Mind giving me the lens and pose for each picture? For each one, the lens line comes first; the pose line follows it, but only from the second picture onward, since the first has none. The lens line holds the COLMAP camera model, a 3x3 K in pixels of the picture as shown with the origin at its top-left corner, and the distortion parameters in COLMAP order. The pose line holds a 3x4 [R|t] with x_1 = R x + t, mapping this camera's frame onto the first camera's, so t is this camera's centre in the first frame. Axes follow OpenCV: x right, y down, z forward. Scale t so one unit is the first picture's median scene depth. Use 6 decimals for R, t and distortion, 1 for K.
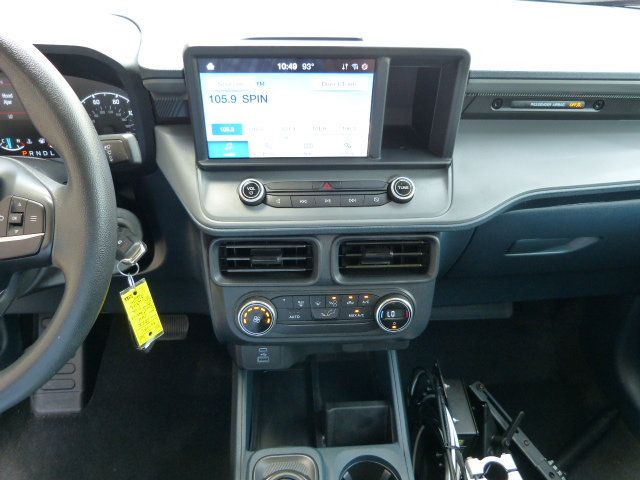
lens RADIAL K [[481.4, 0, 319.9], [0, 481.4, 243.6], [0, 0, 1]] dist [-0.044471, 0.038683]
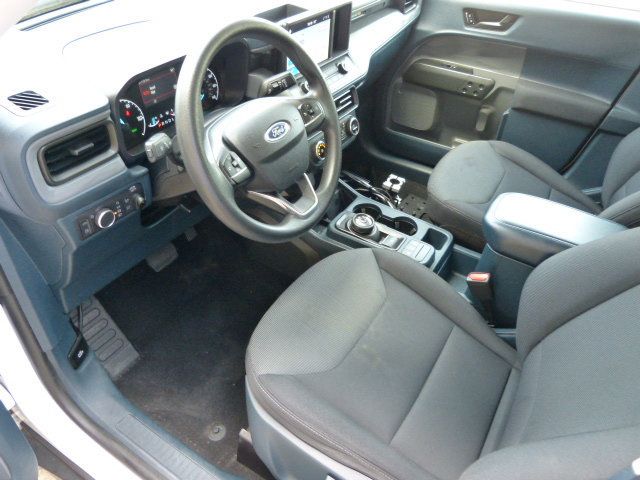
lens RADIAL K [[481.4, 0, 319.6], [0, 481.4, 238.9], [0, 0, 1]] dist [-0.044471, 0.038683]
pose [[0.583716, -0.506689, 0.634462, -1.691559], [0.421616, 0.856940, 0.296468, -0.137679], [-0.693913, 0.094446, 0.713838, -0.435819]]
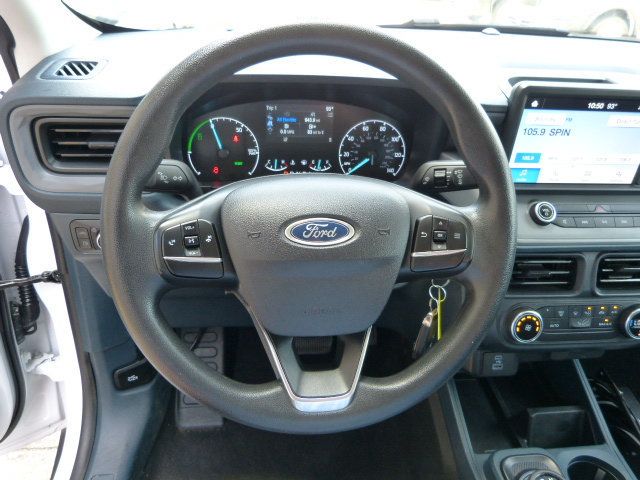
lens RADIAL K [[481.4, 0, 322.7], [0, 481.4, 241.1], [0, 0, 1]] dist [-0.044471, 0.038683]
pose [[0.998576, 0.009525, 0.052498, -0.689559], [-0.007075, 0.998885, -0.046670, 0.013500], [-0.052884, 0.046232, 0.997530, -0.086281]]
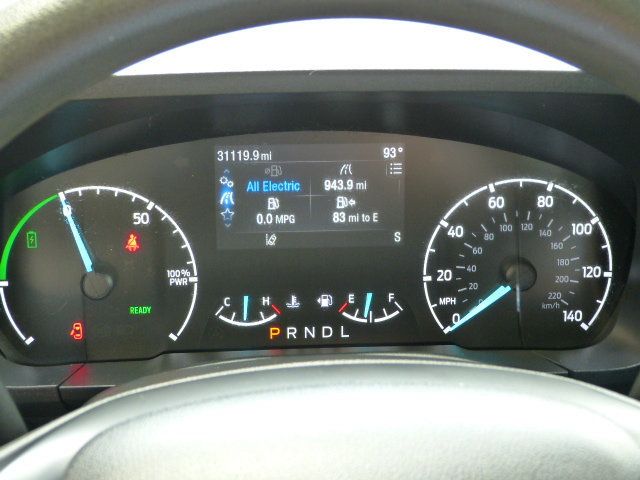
lens RADIAL K [[1180.3, 0, 322.3], [0, 1180.3, 238.7], [0, 0, 1]] dist [0.004154, 0.000000]
pose [[0.999906, -0.010730, -0.008499, -0.667353], [0.008696, 0.977456, -0.210962, -0.075157], [0.010571, 0.210868, 0.977457, 0.077804]]
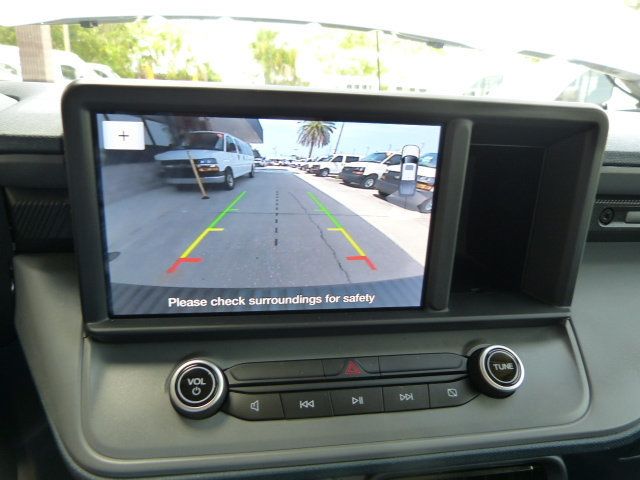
lens RADIAL K [[481.4, 0, 317.6], [0, 481.4, 242.0], [0, 0, 1]] dist [-0.044471, 0.038683]
pose [[0.995466, -0.007446, 0.094829, -0.066028], [0.035253, 0.954818, -0.295093, -0.097690], [-0.088347, 0.297098, 0.950751, 0.485976]]
